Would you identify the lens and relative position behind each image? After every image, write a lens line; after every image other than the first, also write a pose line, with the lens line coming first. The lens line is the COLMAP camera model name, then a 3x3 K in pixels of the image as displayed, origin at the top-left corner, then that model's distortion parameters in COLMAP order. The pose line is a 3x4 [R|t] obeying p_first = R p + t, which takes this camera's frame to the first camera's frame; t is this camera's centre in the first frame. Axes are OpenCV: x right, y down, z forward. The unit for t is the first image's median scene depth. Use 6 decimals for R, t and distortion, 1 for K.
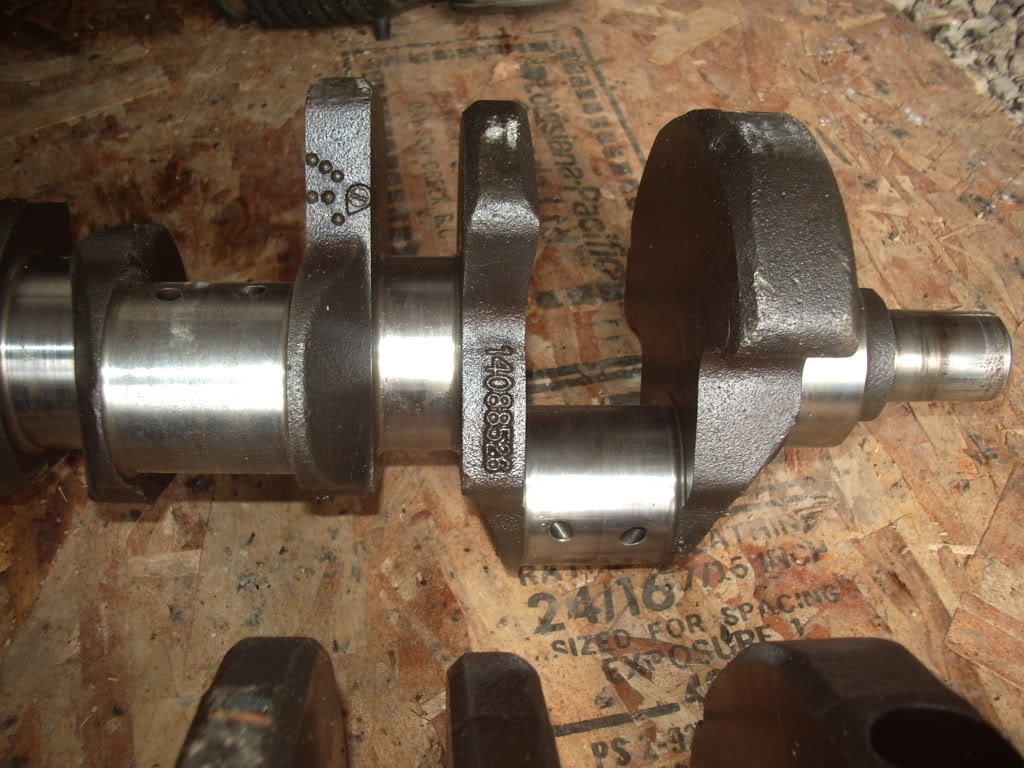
lens RADIAL K [[1045.4, 0, 512.0], [0, 1045.4, 384.0], [0, 0, 1]] dist [-0.263361, 0.320447]
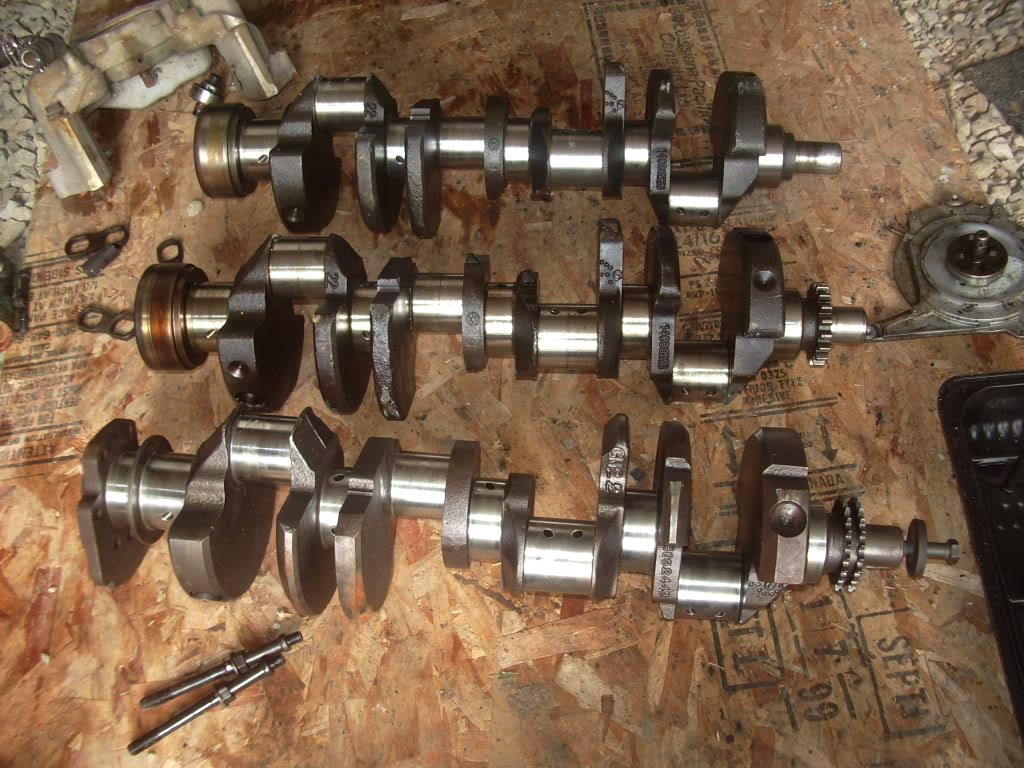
lens RADIAL K [[1045.4, 0, 512.0], [0, 1045.4, 384.0], [0, 0, 1]] dist [-0.263361, 0.320447]
pose [[0.990502, 0.037642, -0.132246, -0.015668], [-0.012296, 0.982193, 0.187470, 0.051011], [0.136947, -0.184064, 0.973327, -1.388145]]
